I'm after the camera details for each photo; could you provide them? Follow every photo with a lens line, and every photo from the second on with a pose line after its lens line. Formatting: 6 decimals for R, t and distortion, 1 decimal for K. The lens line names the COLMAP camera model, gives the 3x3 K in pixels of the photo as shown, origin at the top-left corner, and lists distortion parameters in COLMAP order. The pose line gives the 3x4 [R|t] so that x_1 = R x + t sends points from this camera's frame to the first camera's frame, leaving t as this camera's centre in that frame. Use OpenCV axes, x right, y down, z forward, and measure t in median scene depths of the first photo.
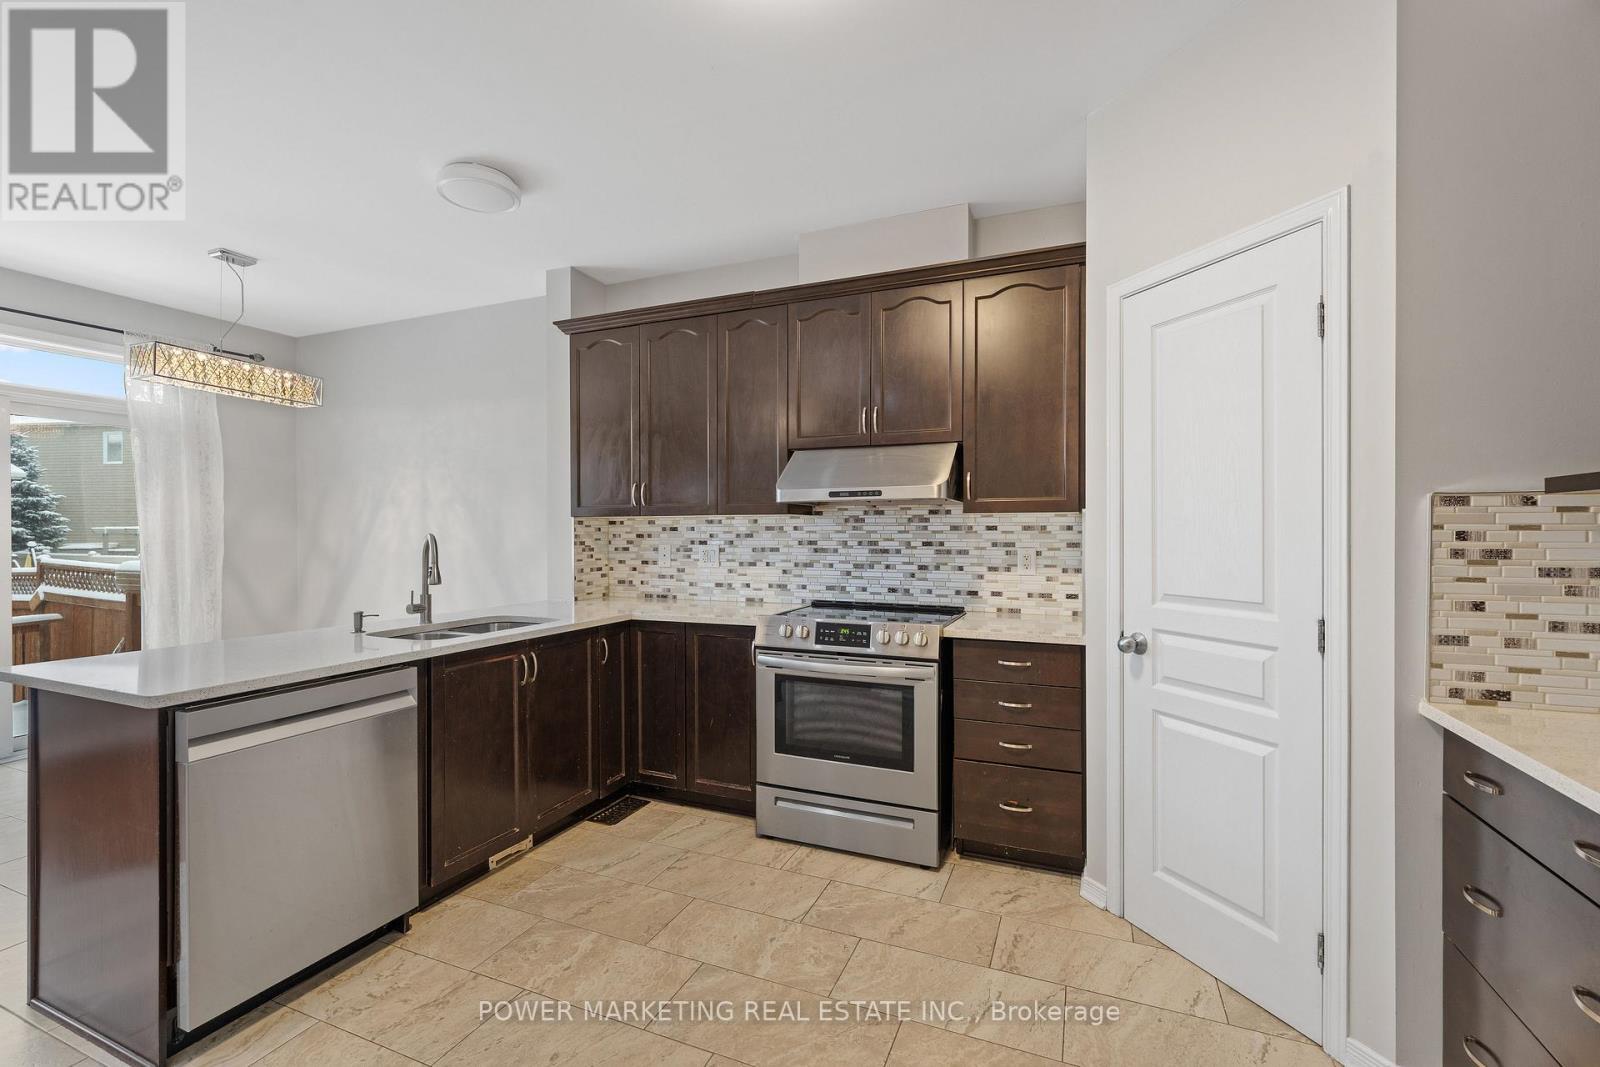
lens RADIAL K [[691.4, 0, 798.7], [0, 691.4, 533.1], [0, 0, 1]] dist [0.000168, 0.000019]
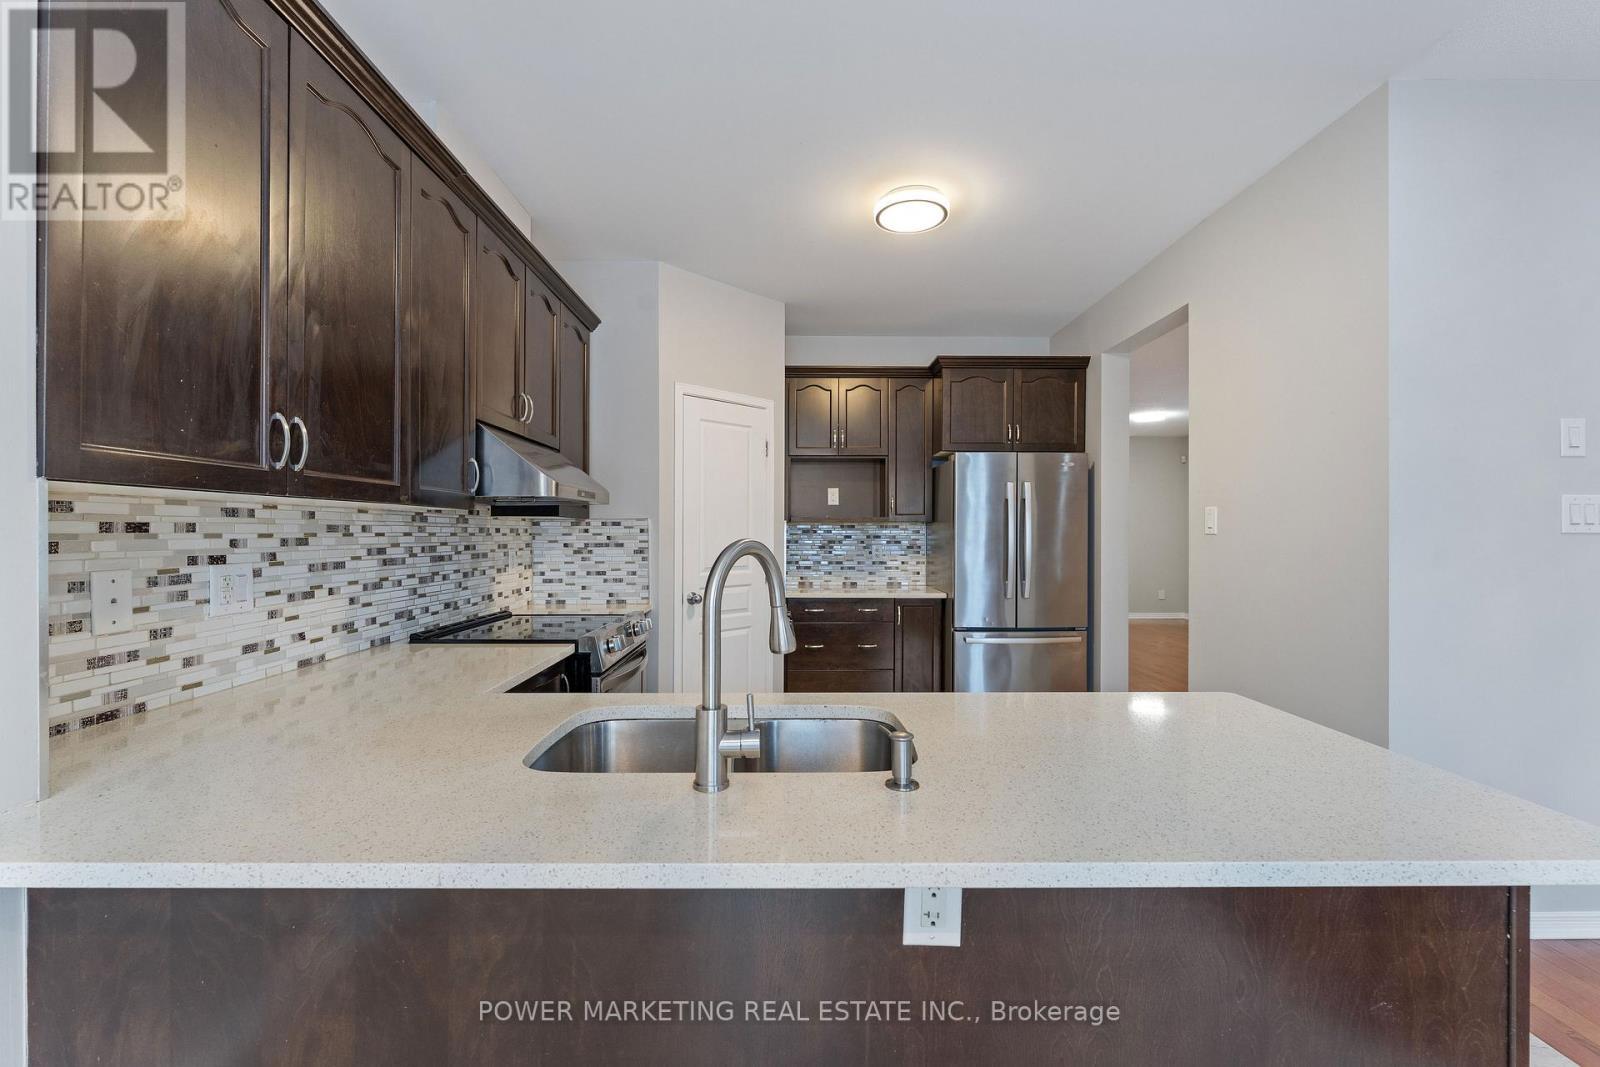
lens RADIAL K [[691.4, 0, 798.0], [0, 691.4, 533.7], [0, 0, 1]] dist [0.000168, 0.000019]
pose [[-0.415569, -0.000526, 0.909561, -0.698632], [0.001626, 0.999998, 0.001321, -0.002551], [-0.909560, 0.002028, -0.415567, 0.863574]]
